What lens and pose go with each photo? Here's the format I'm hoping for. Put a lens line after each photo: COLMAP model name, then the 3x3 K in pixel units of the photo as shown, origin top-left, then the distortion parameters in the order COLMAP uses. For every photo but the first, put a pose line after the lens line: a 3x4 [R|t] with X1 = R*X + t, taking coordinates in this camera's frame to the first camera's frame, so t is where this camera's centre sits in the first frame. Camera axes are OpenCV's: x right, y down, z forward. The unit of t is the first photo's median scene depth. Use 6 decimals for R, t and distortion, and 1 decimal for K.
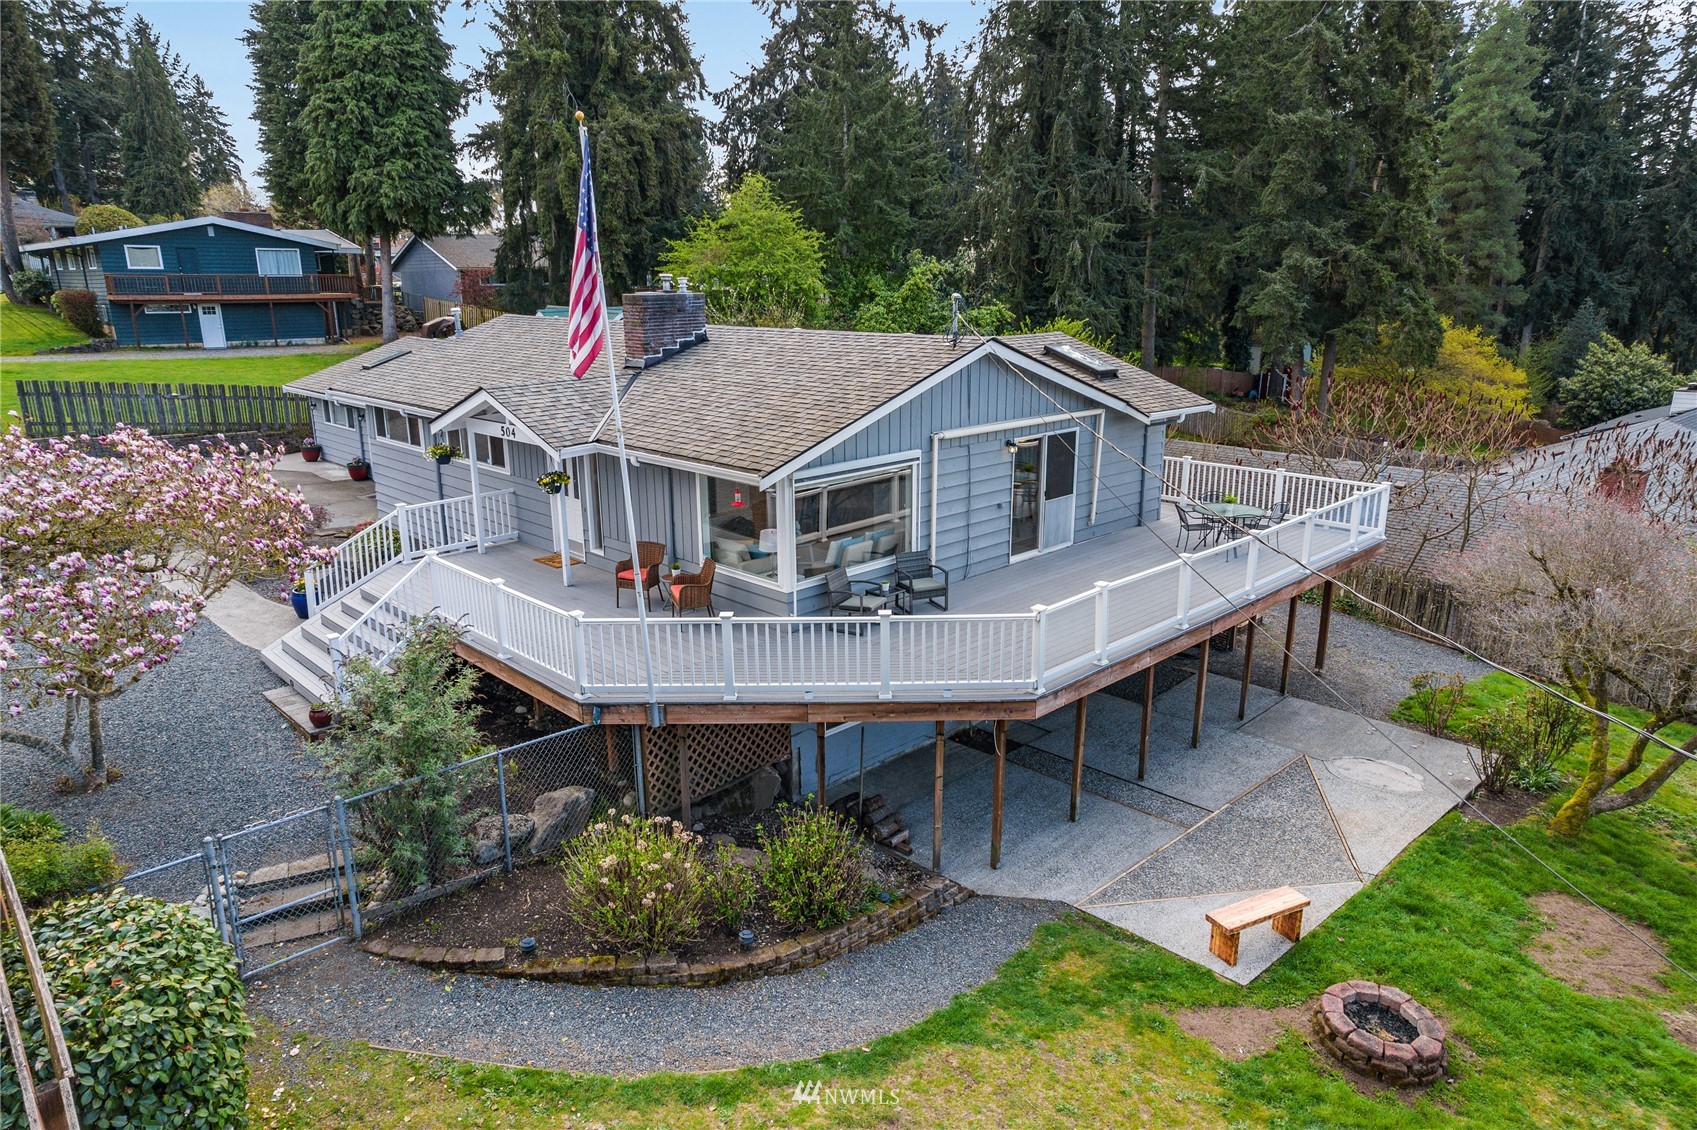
lens RADIAL K [[1069.6, 0, 850.5], [0, 1069.6, 563.4], [0, 0, 1]] dist [-0.001896, 0.000250]
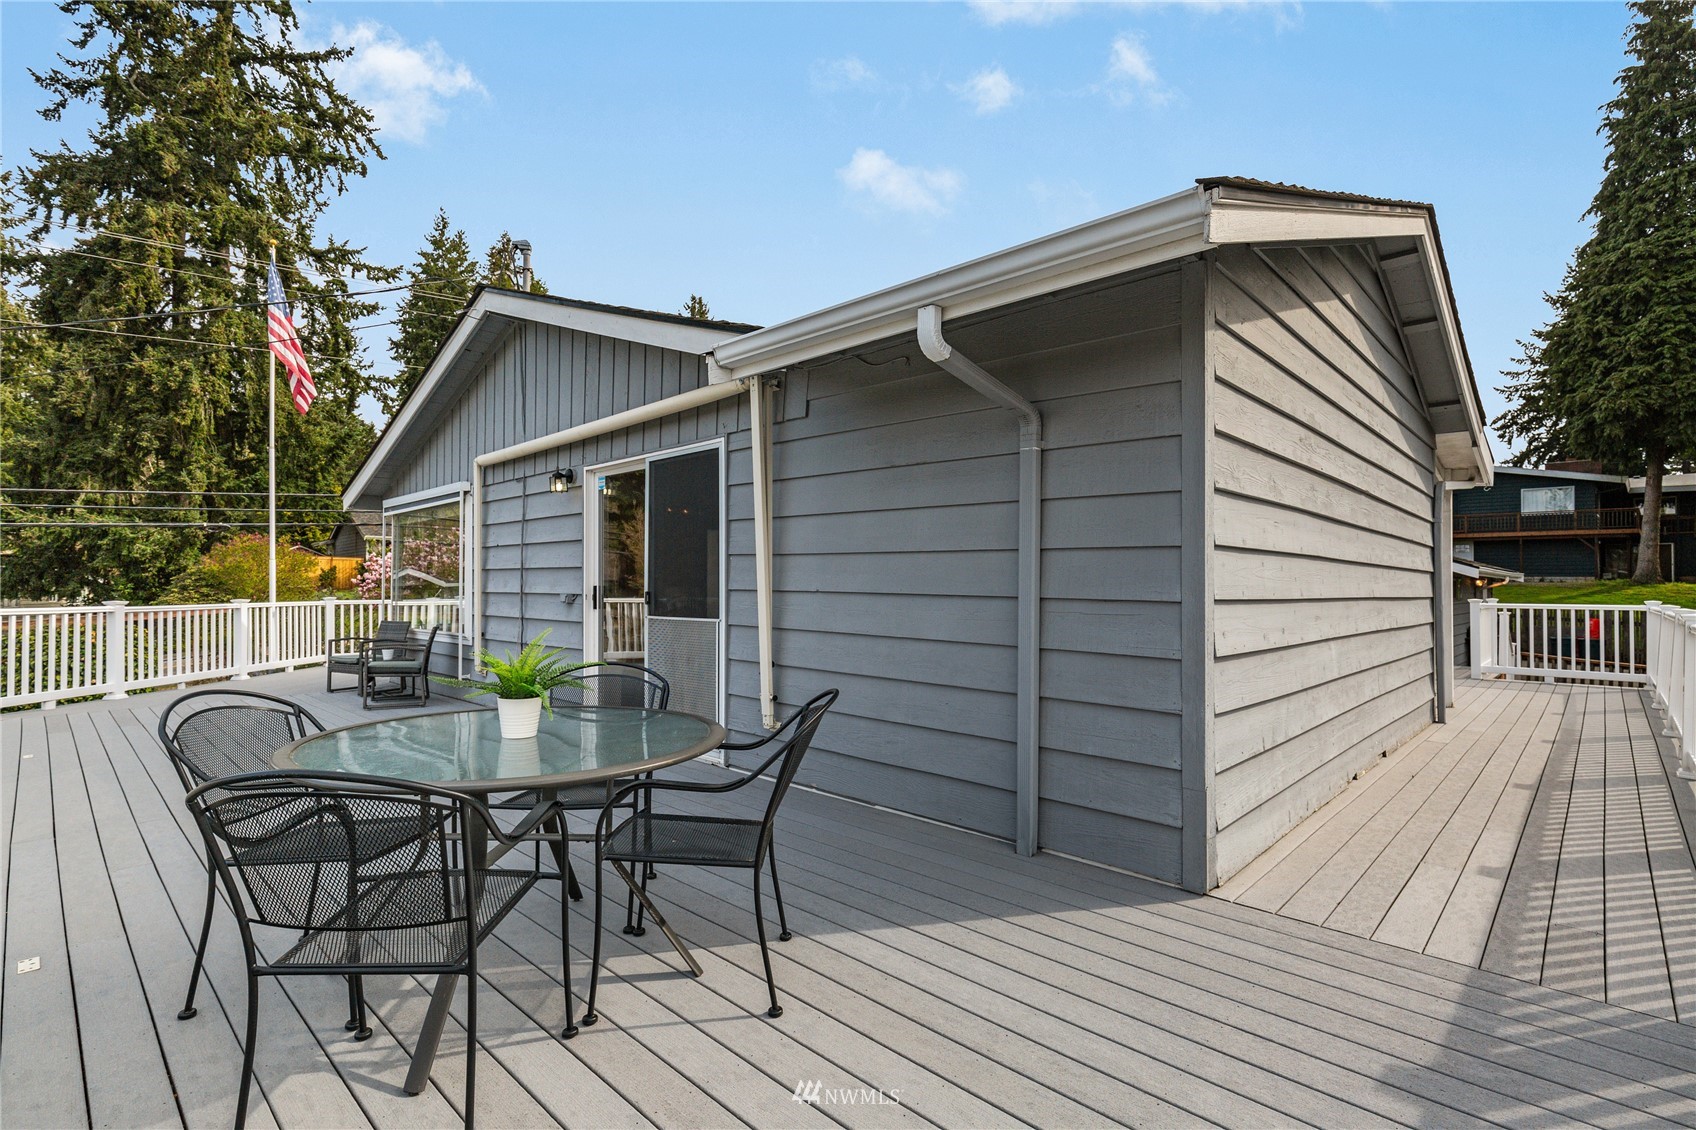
lens RADIAL K [[776.4, 0, 848.9], [0, 776.4, 572.2], [0, 0, 1]] dist [0.009907, -0.000096]
pose [[0.048152, -0.003303, -0.998835, 0.185323], [-0.266988, 0.963566, -0.016057, -0.033990], [0.962496, 0.267450, 0.045515, 0.396179]]
